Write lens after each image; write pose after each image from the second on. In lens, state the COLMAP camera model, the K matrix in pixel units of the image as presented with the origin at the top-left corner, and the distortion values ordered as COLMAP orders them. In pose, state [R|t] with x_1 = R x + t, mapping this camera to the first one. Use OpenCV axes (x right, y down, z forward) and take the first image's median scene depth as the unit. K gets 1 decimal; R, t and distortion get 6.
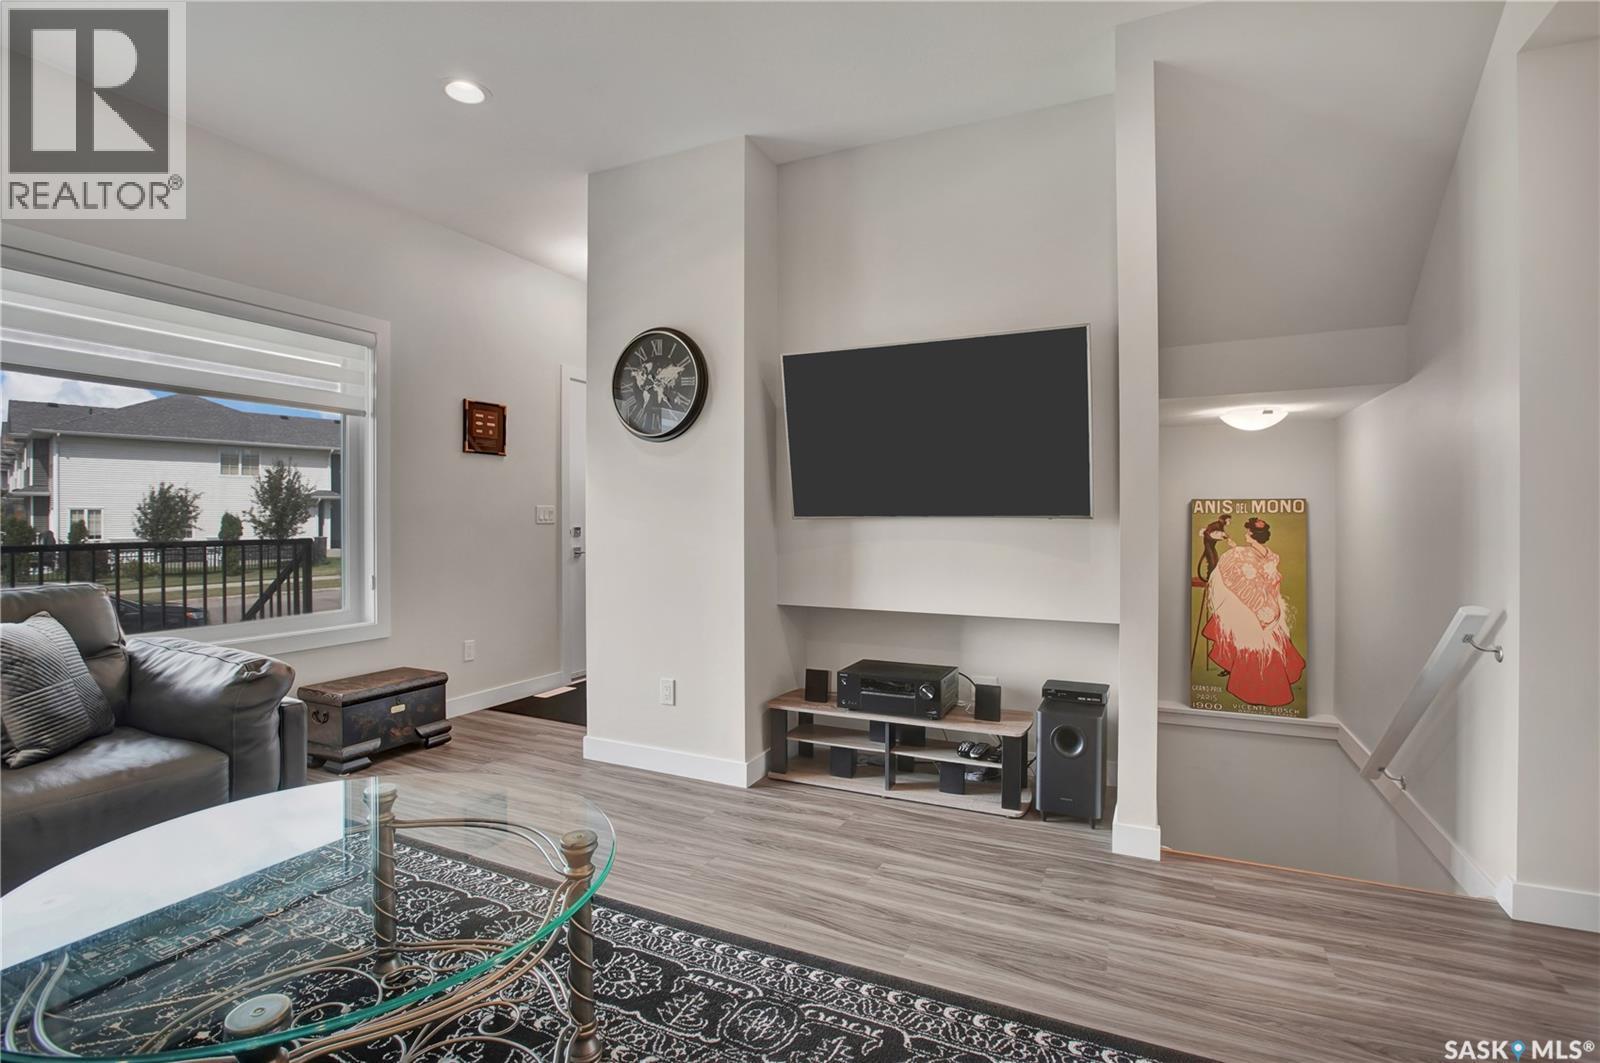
lens RADIAL K [[745.2, 0, 800.0], [0, 745.2, 531.5], [0, 0, 1]] dist [-0.054422, 0.000191]
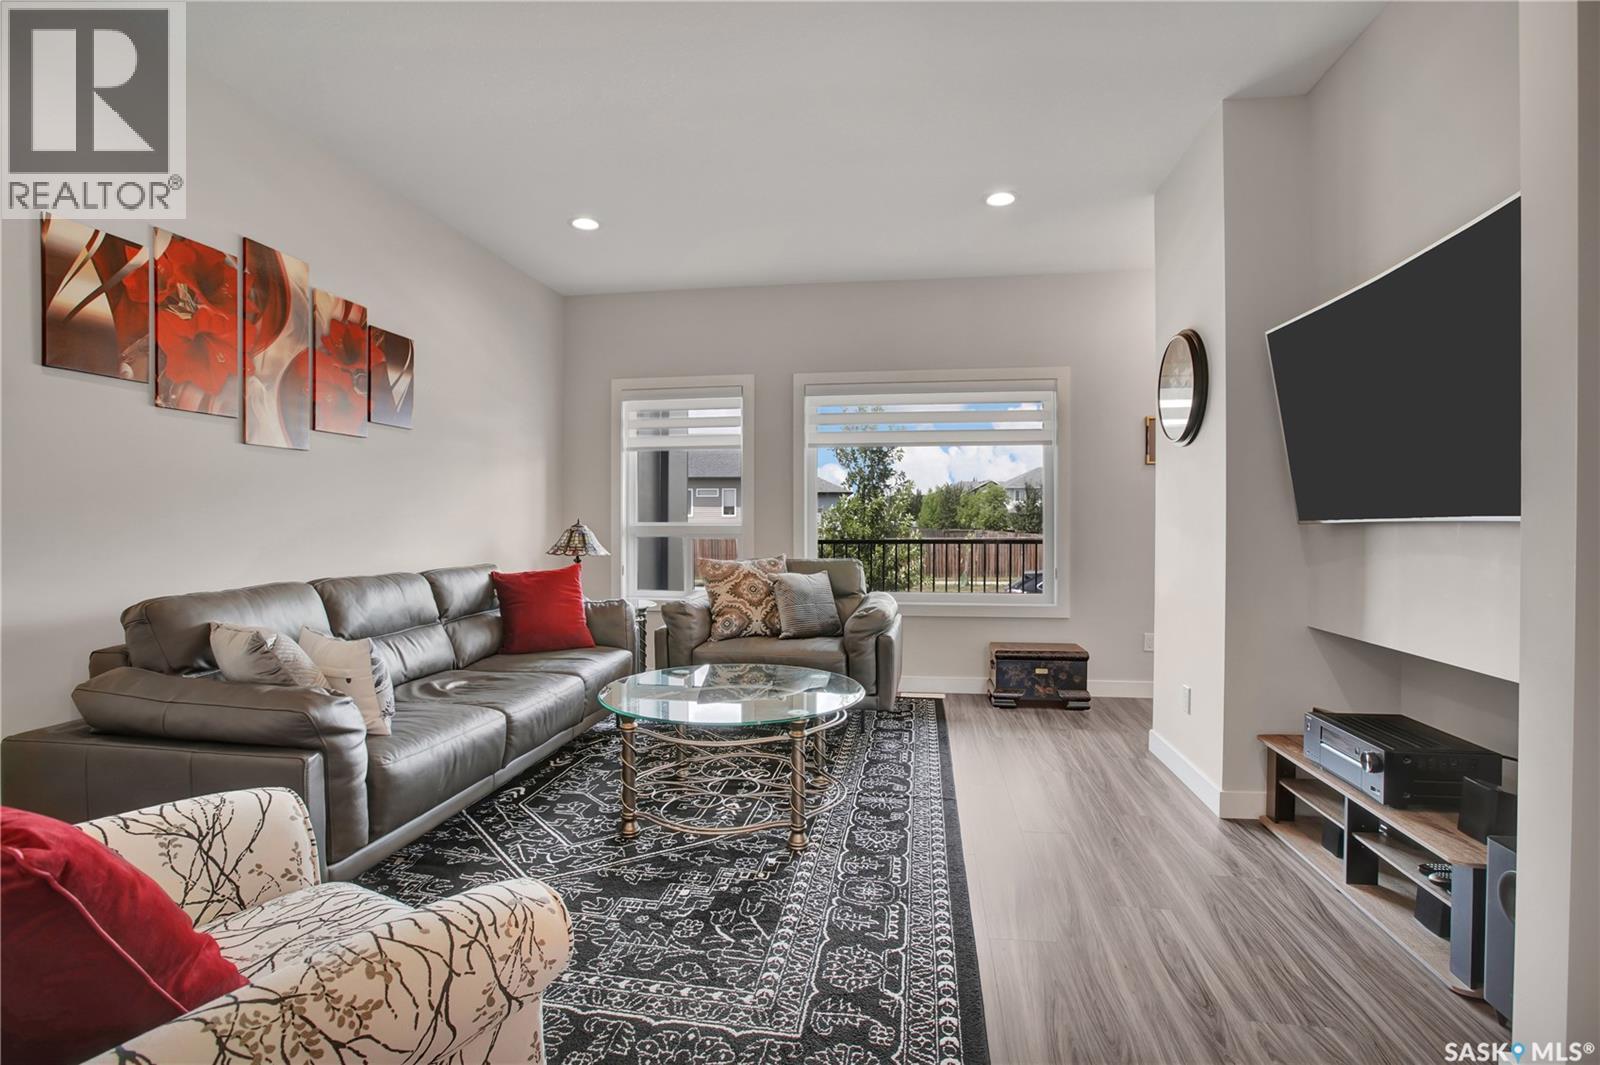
lens RADIAL K [[745.3, 0, 805.3], [0, 745.3, 534.9], [0, 0, 1]] dist [-0.023053, 0.000196]
pose [[0.287593, 0.010819, -0.957692, 0.712810], [-0.010061, 0.999915, 0.008275, -0.006207], [0.957700, 0.007256, 0.287677, 0.268569]]
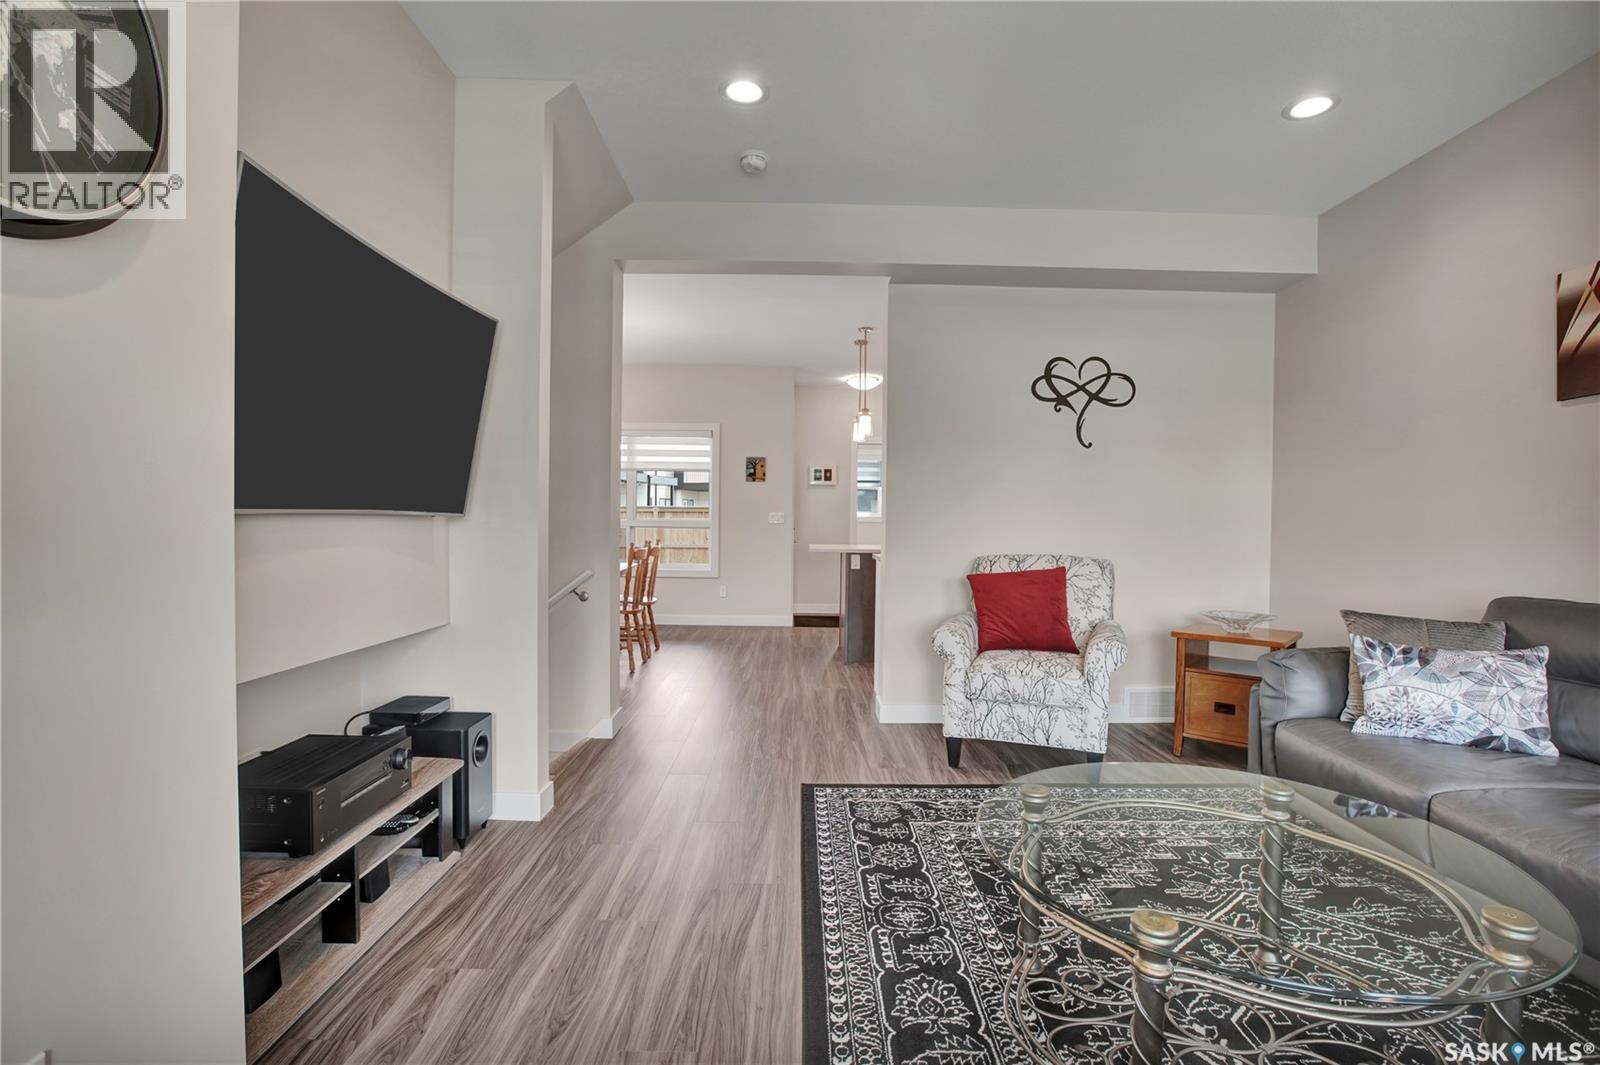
lens RADIAL K [[745.3, 0, 805.3], [0, 745.3, 534.9], [0, 0, 1]] dist [-0.023053, 0.000196]
pose [[-0.436718, -0.024508, 0.899264, -0.646582], [-0.001901, 0.999652, 0.026321, -0.018926], [-0.899596, 0.009786, -0.436613, 0.981756]]
